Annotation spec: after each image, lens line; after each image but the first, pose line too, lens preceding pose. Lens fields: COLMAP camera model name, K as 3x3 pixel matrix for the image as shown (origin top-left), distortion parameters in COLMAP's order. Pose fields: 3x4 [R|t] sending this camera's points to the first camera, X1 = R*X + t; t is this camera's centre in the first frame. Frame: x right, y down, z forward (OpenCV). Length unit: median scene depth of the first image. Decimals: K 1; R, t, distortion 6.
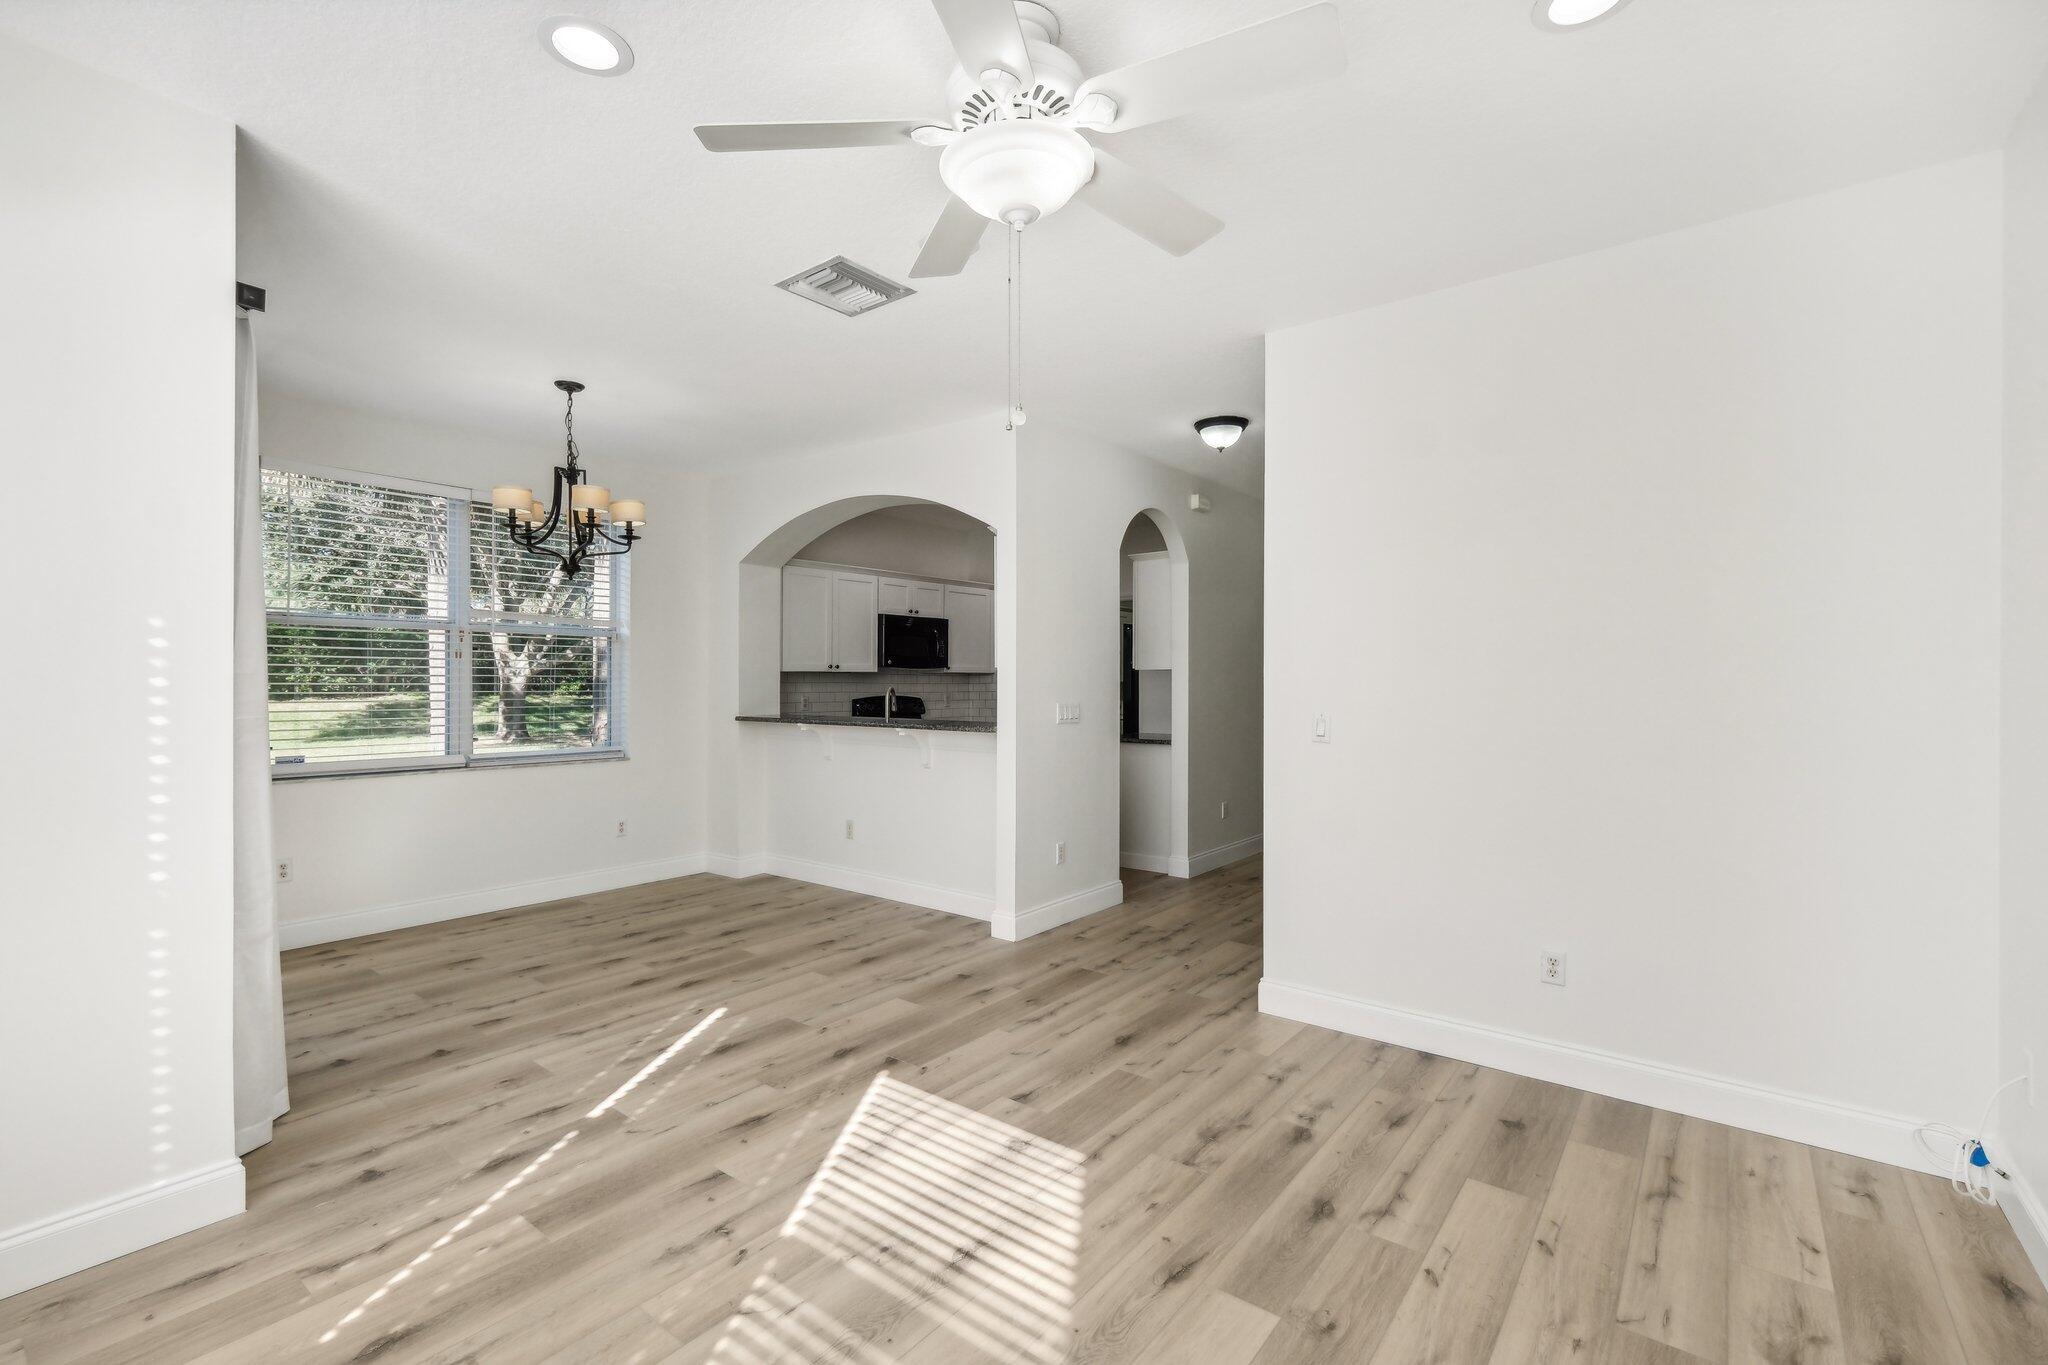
lens RADIAL K [[907.5, 0, 1030.5], [0, 907.5, 689.9], [0, 0, 1]] dist [-0.001833, -0.000092]
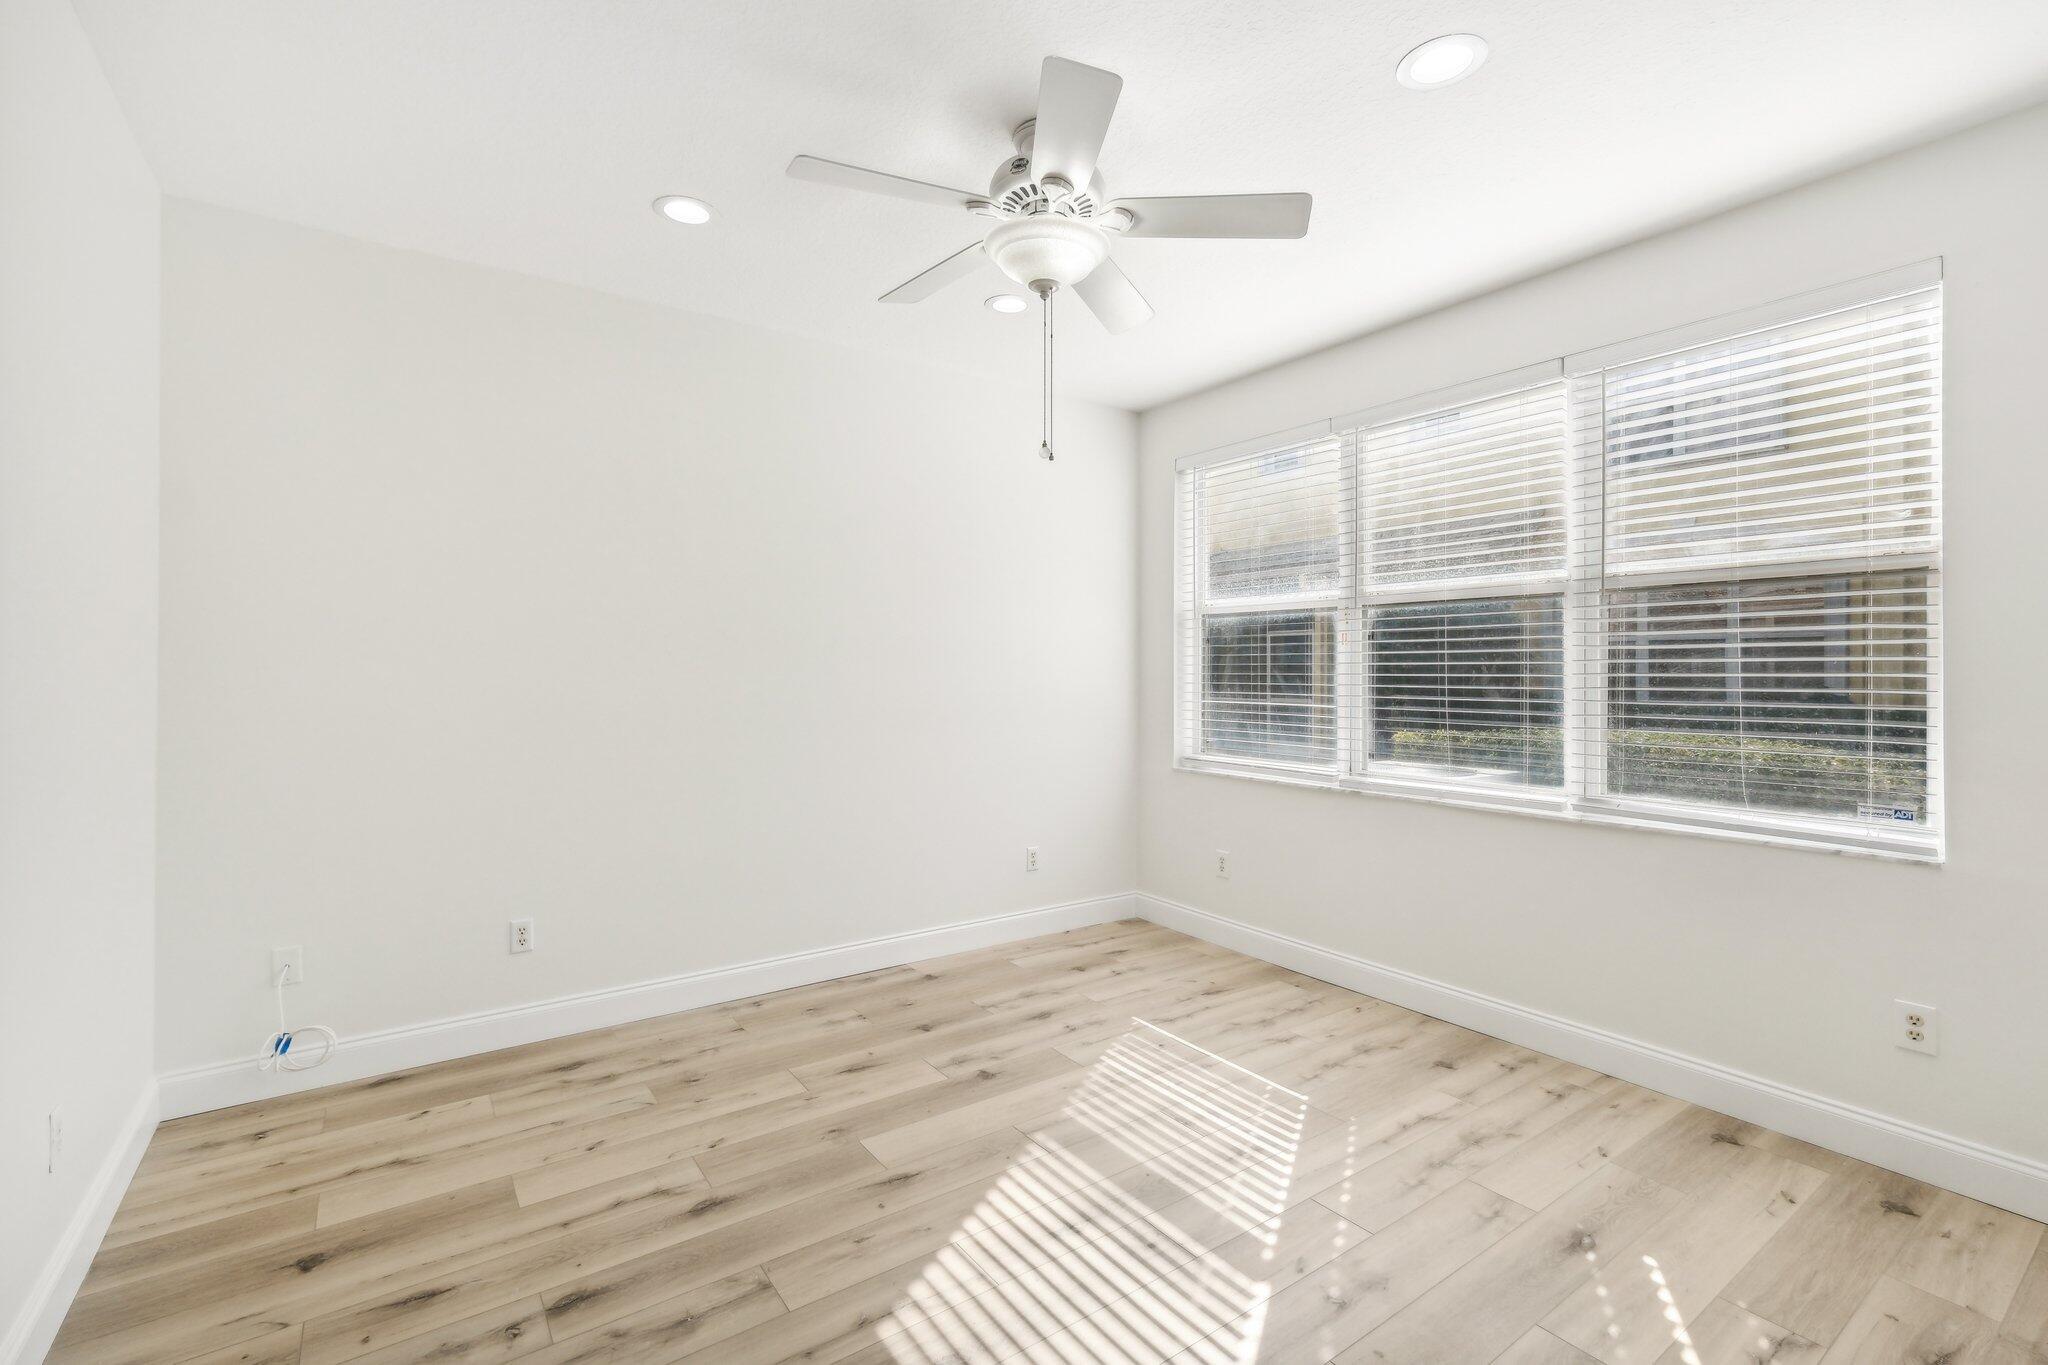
lens RADIAL K [[907.5, 0, 1023.4], [0, 907.5, 668.7], [0, 0, 1]] dist [-0.001833, -0.000092]
pose [[-0.954797, -0.004954, 0.297218, -0.184705], [0.000220, 0.999849, 0.017373, -0.016733], [-0.297259, 0.016653, -0.954652, 1.146272]]
